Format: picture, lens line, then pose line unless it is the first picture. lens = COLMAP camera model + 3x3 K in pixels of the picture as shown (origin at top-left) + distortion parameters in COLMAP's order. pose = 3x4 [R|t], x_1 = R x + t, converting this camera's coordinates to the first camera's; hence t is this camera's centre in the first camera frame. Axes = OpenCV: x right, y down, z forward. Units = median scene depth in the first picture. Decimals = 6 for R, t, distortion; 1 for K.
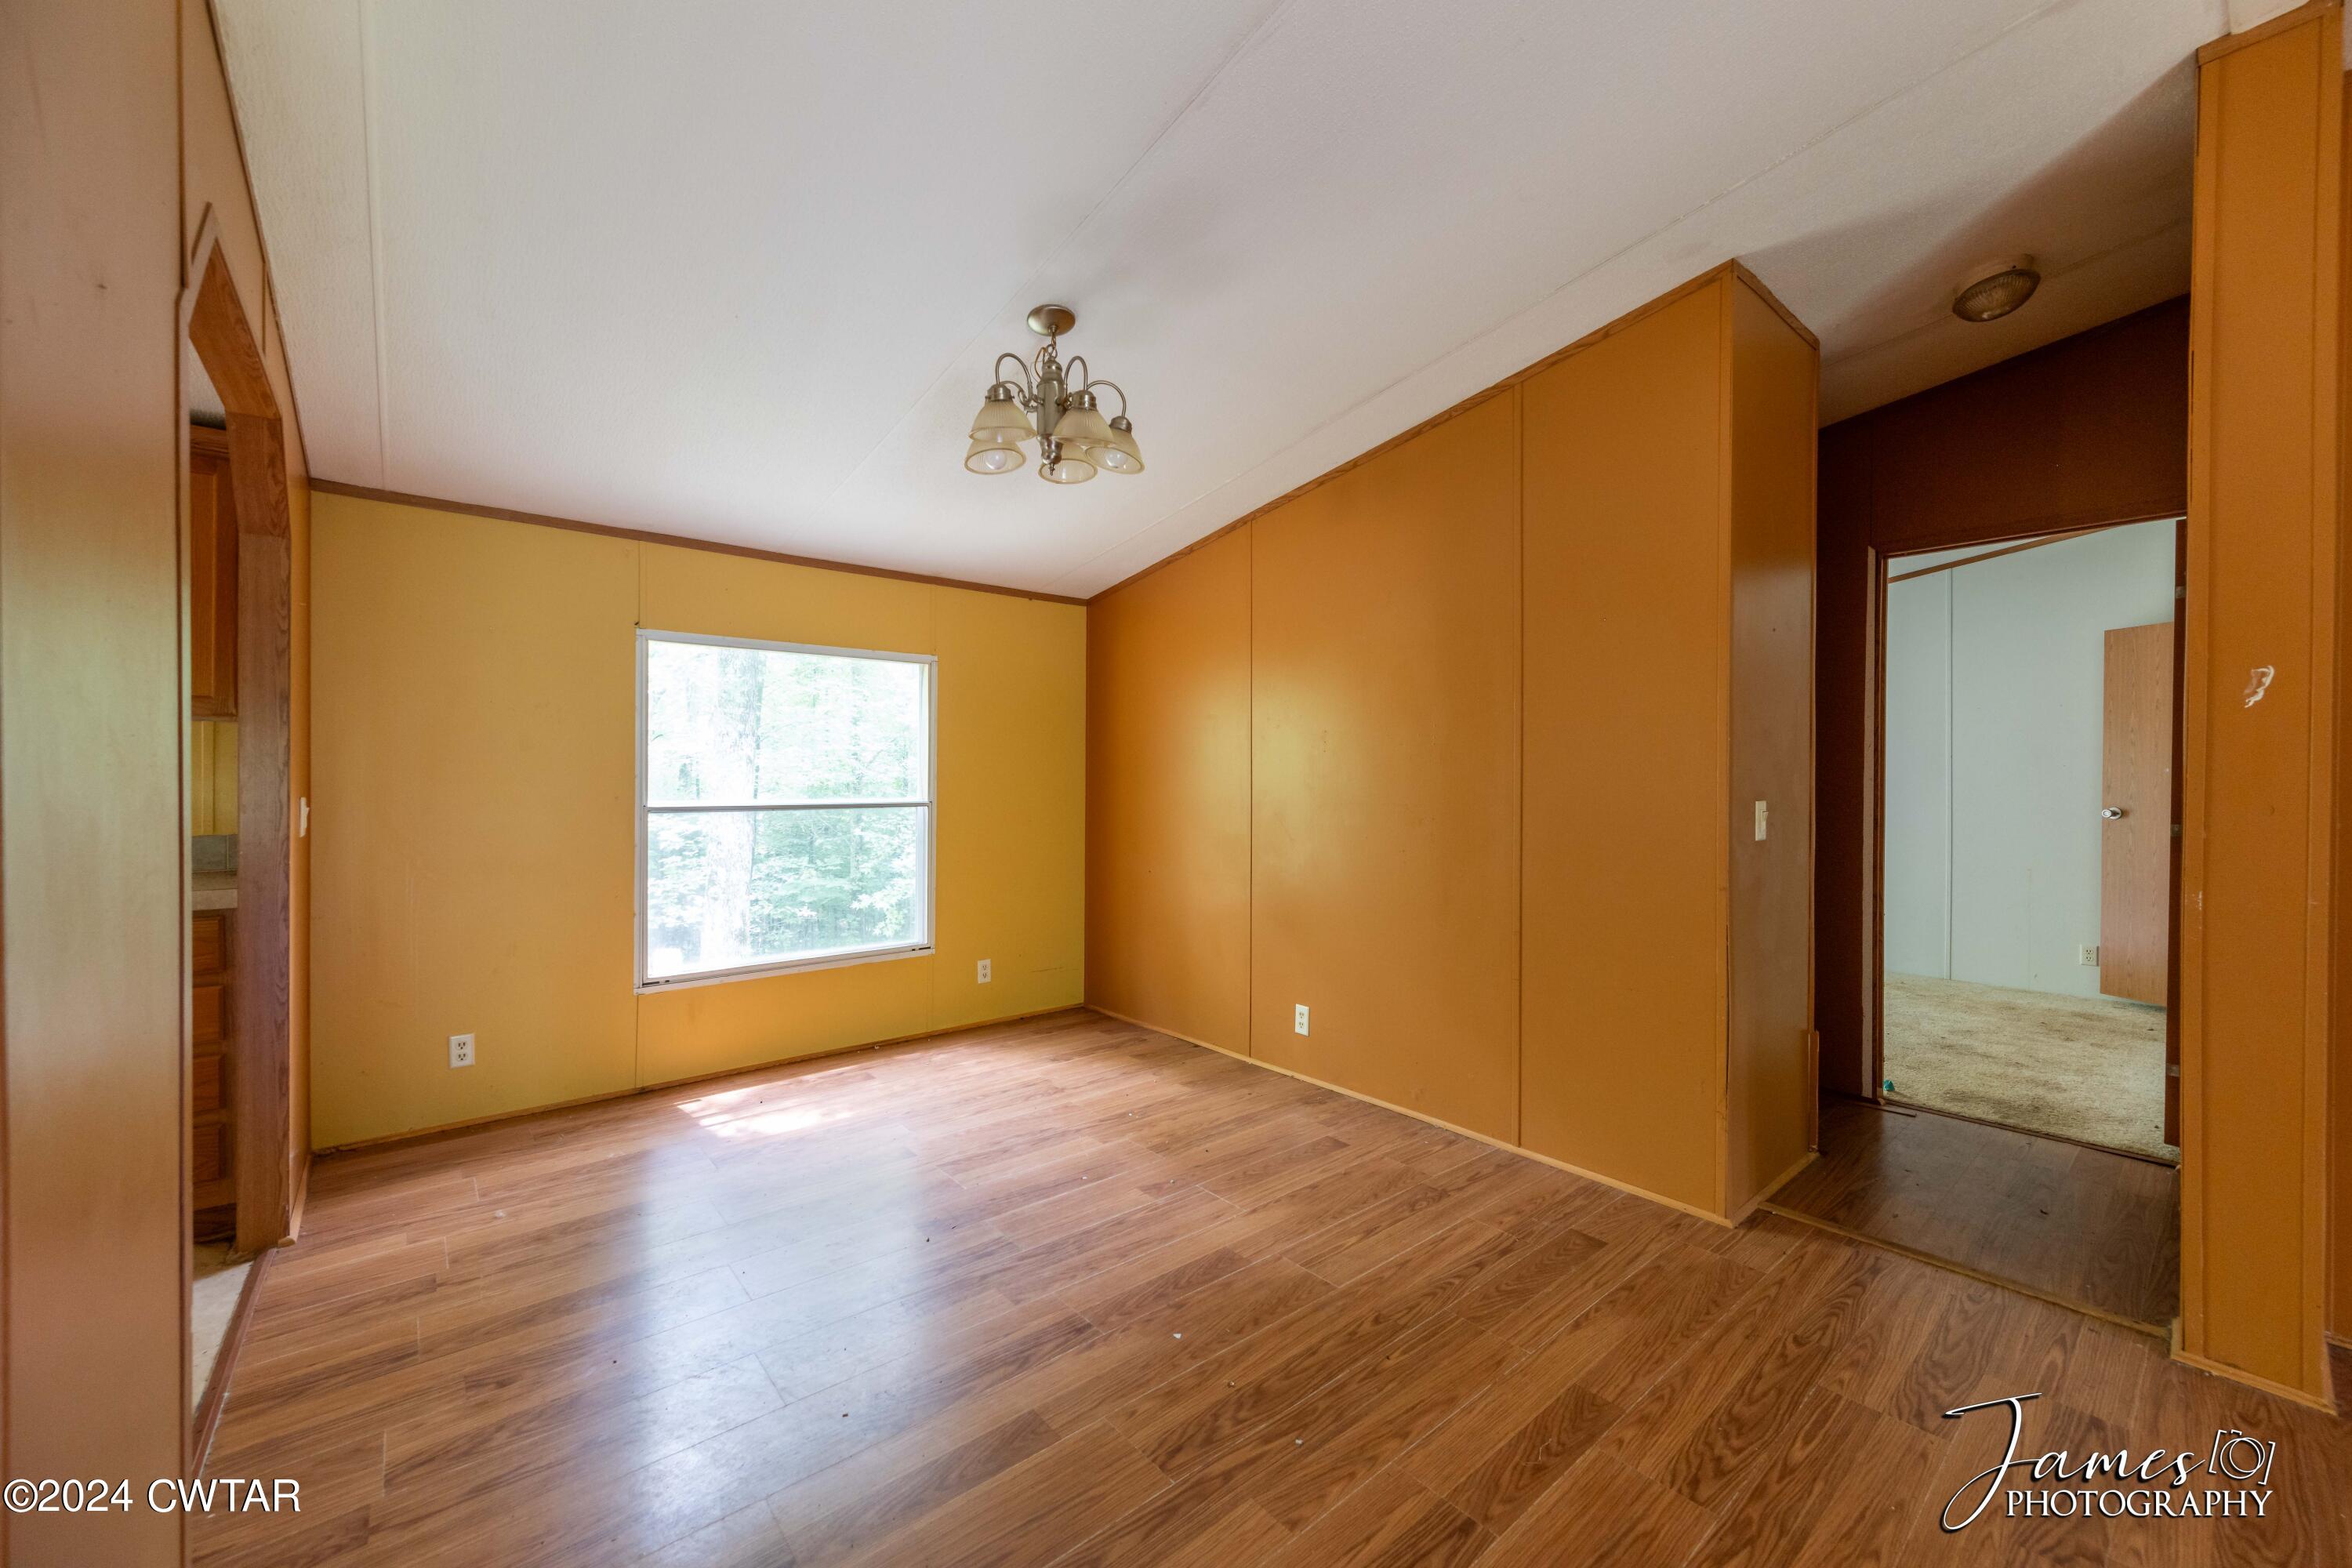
lens RADIAL K [[912.4, 0, 1172.2], [0, 912.4, 771.2], [0, 0, 1]] dist [0.006381, -0.000468]
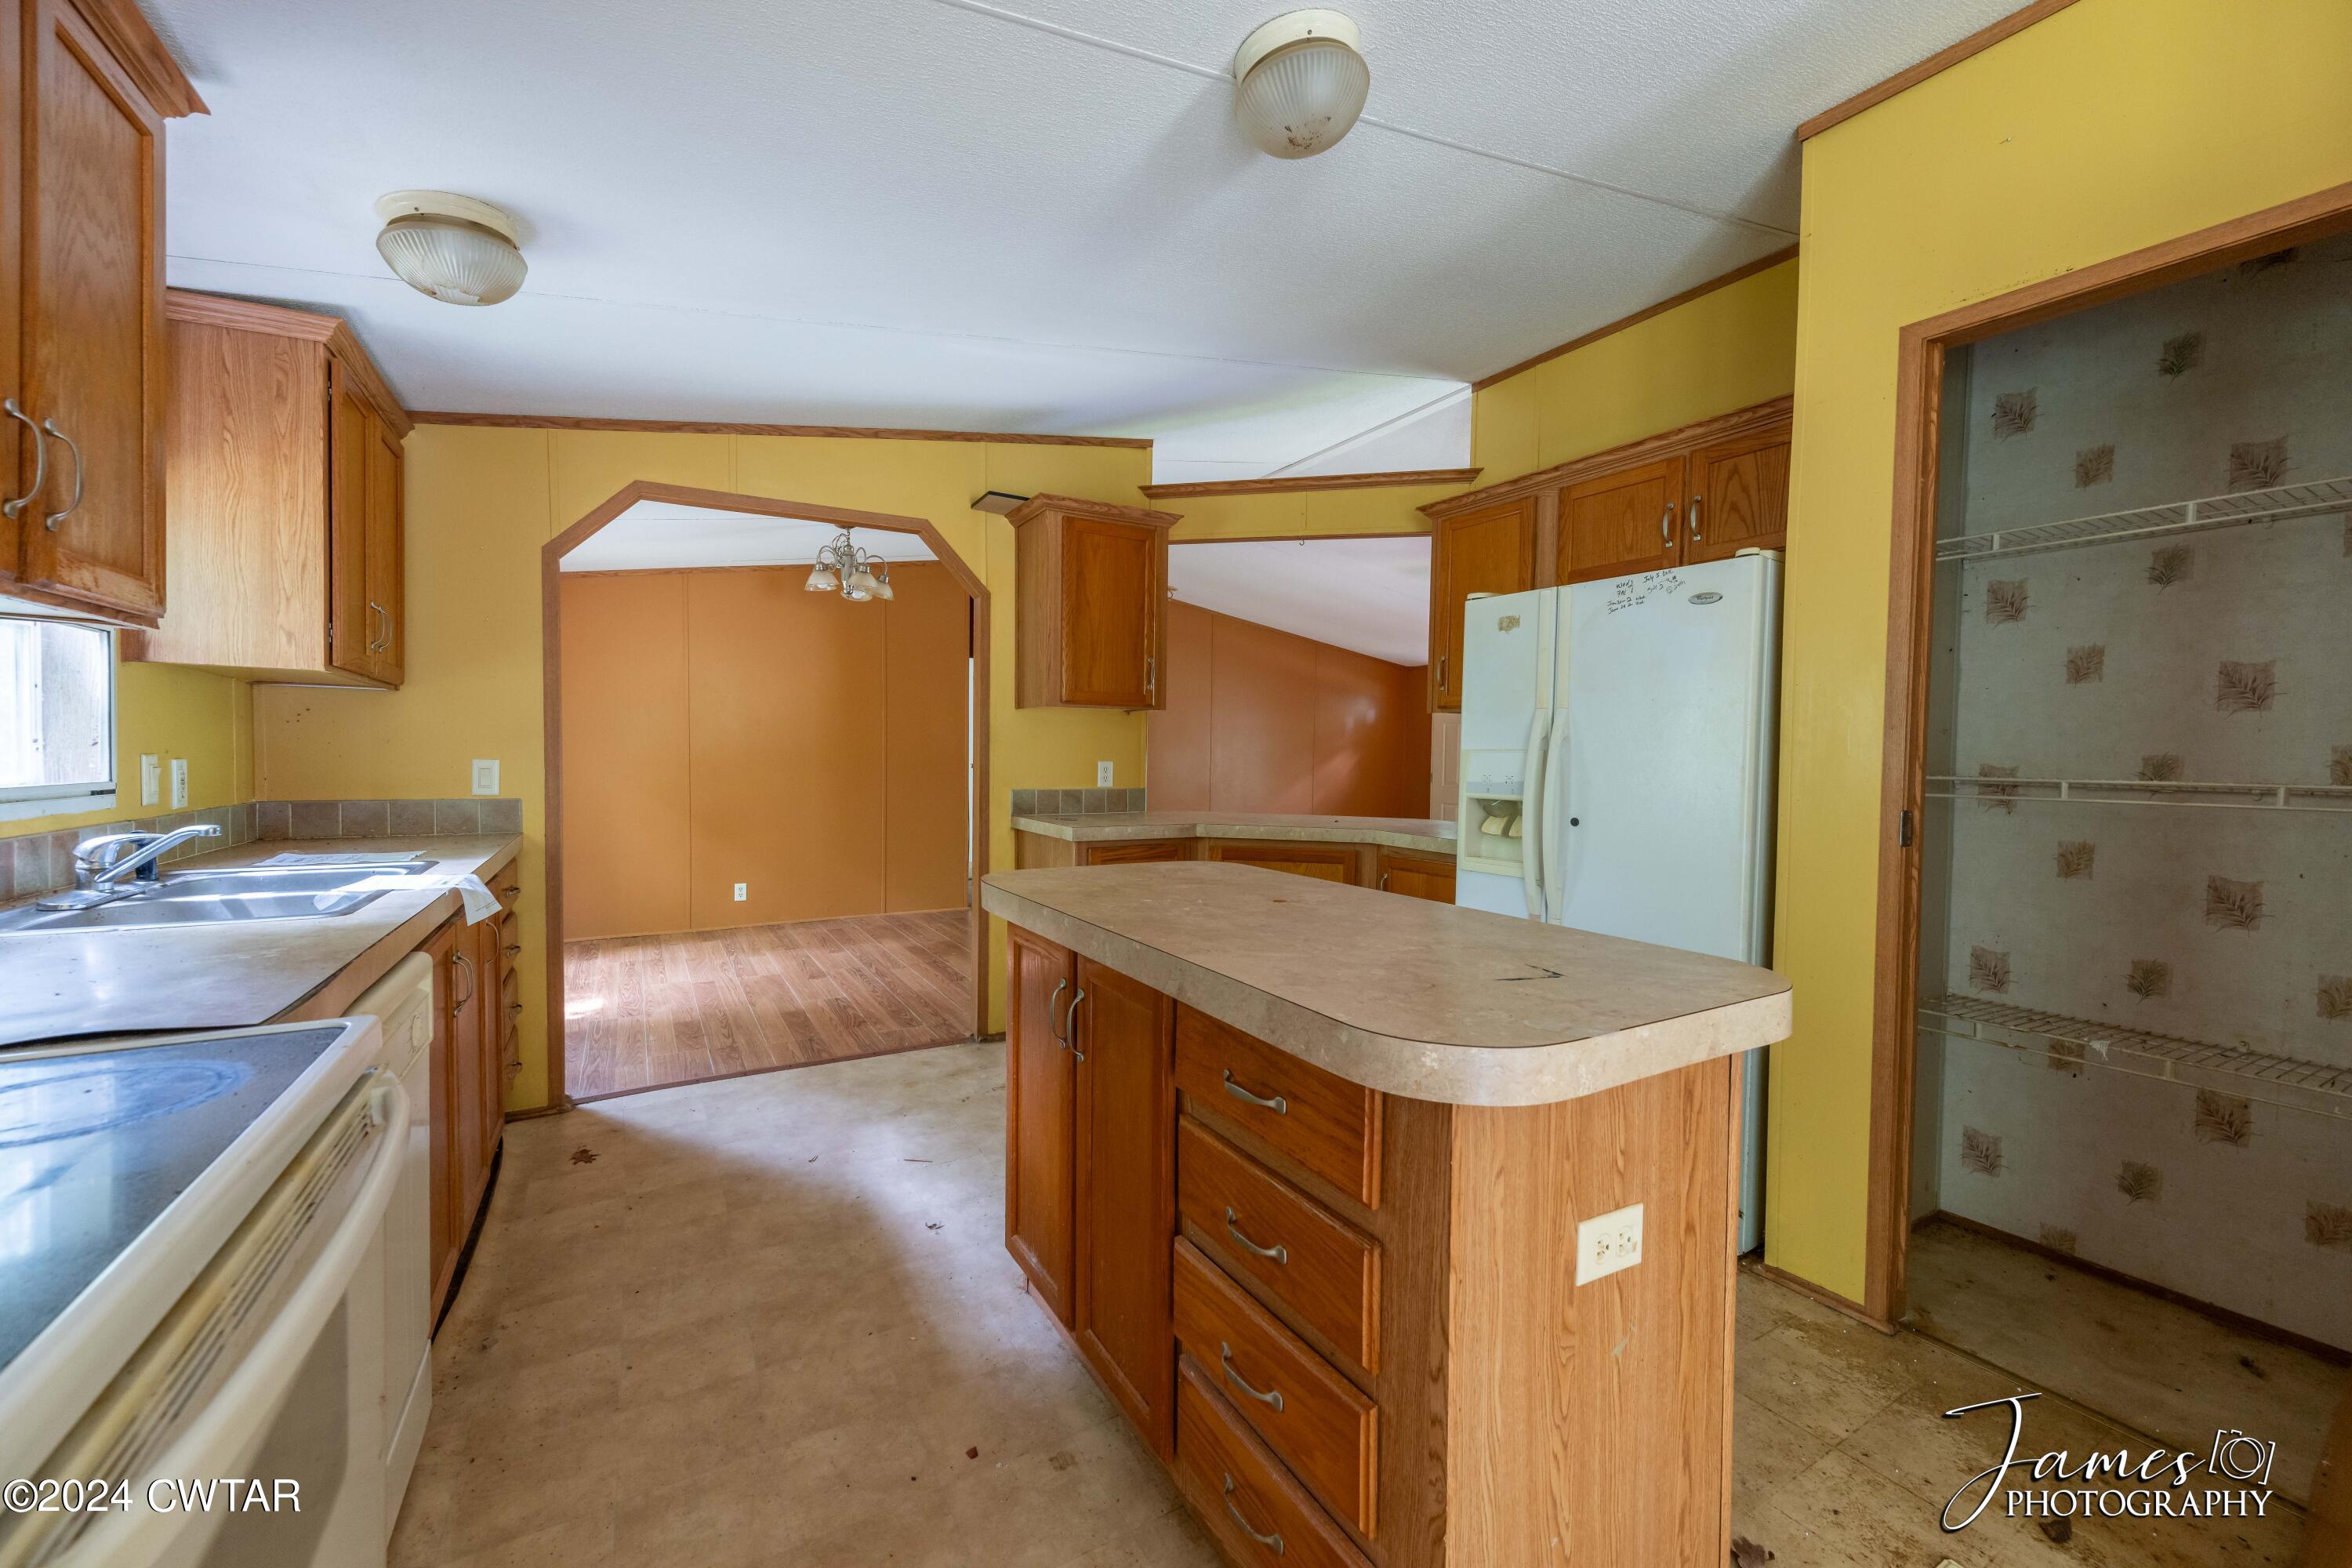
lens RADIAL K [[912.4, 0, 1178.2], [0, 912.4, 771.0], [0, 0, 1]] dist [0.006381, -0.000468]
pose [[0.164941, -0.024562, 0.985998, -2.298553], [-0.012313, 0.999561, 0.026960, 0.000527], [-0.986227, -0.016587, 0.164566, -0.077590]]
